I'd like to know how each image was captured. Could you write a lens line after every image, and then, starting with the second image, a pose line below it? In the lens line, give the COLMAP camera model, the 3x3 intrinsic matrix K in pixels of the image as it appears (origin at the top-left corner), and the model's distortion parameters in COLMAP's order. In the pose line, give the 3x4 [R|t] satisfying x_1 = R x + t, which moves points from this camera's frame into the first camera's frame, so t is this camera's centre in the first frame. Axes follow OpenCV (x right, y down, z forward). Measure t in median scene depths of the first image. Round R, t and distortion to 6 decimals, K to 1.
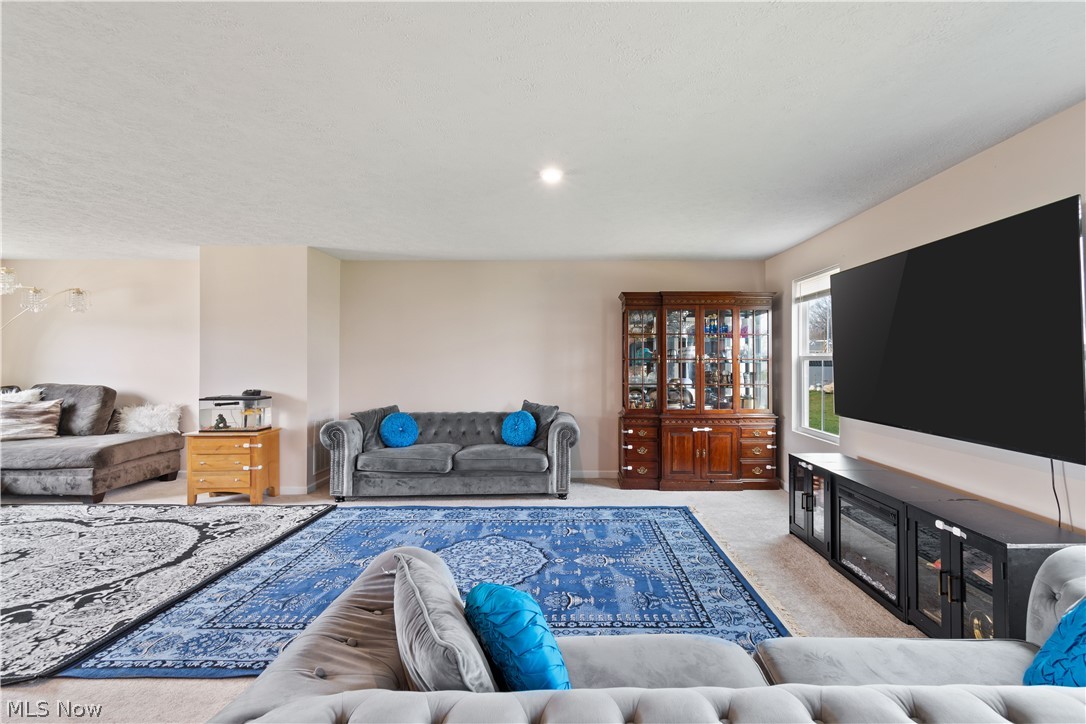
lens RADIAL K [[509.2, 0, 565.3], [0, 509.2, 359.6], [0, 0, 1]] dist [-0.001936, -0.001717]
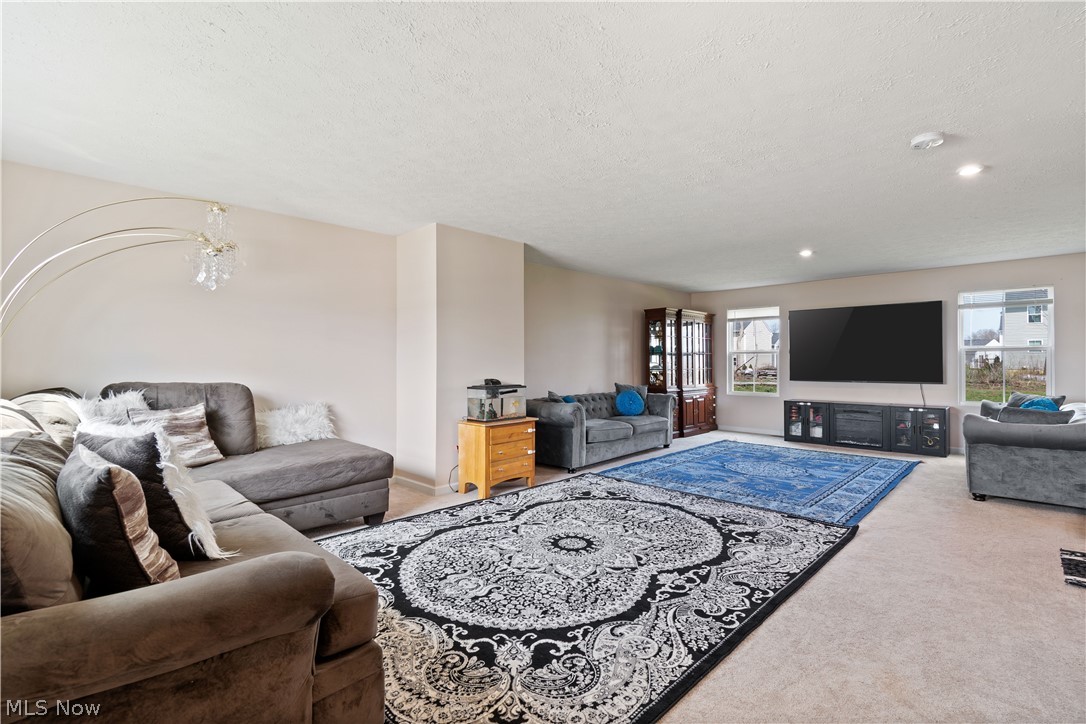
lens RADIAL K [[509.4, 0, 550.0], [0, 509.4, 360.4], [0, 0, 1]] dist [-0.001232, -0.000696]
pose [[0.694019, 0.000102, 0.719956, -1.488360], [0.001680, 0.999997, -0.001761, 0.029841], [-0.719954, 0.002432, 0.694017, 0.269197]]
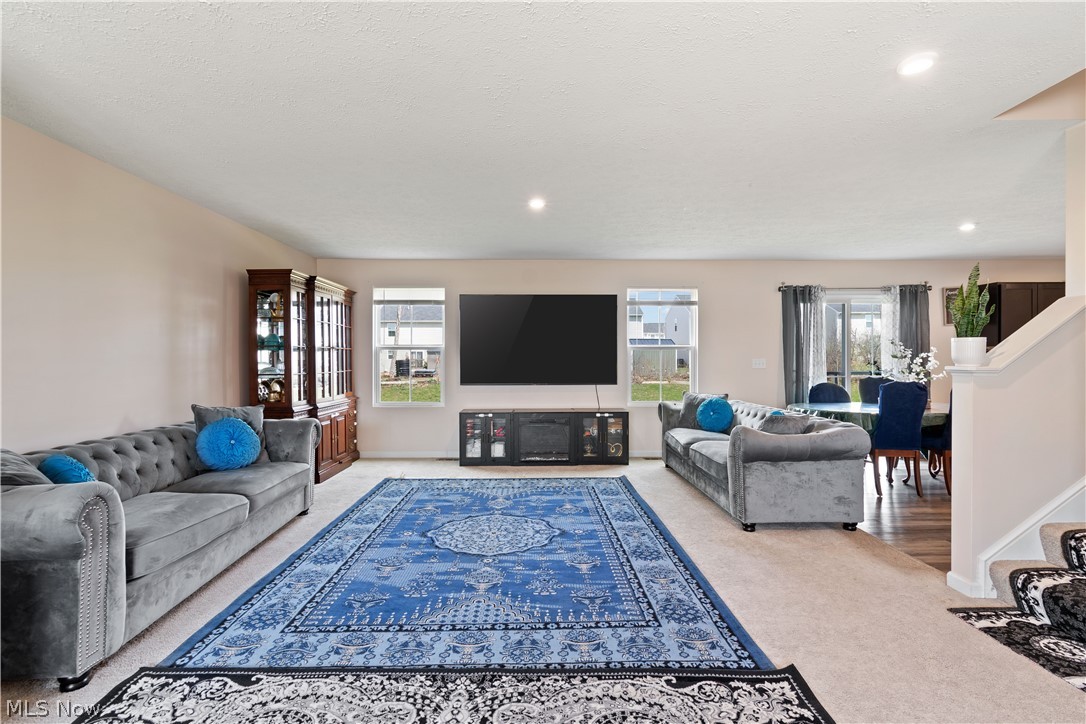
lens RADIAL K [[509.4, 0, 550.0], [0, 509.4, 360.4], [0, 0, 1]] dist [-0.001232, -0.000696]
pose [[-0.030039, -0.005687, 0.999533, -0.970831], [0.000687, 0.999983, 0.005711, 0.023963], [-0.999548, 0.000858, -0.030035, 0.728045]]
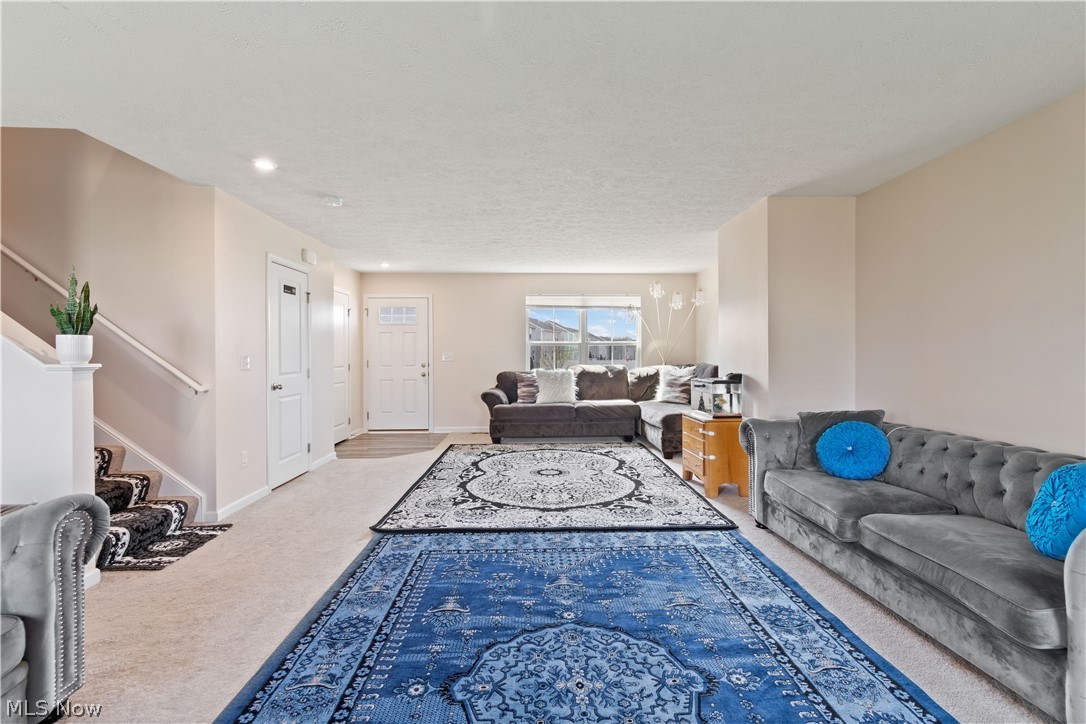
lens RADIAL K [[494.0, 0, 556.8], [0, 494.0, 360.0], [0, 0, 1]] dist [0.001369, 0.000061]
pose [[0.049526, 0.014989, -0.998660, 0.302314], [0.005023, 0.999871, 0.015256, 0.023456], [0.998760, -0.005772, 0.049444, 0.756313]]
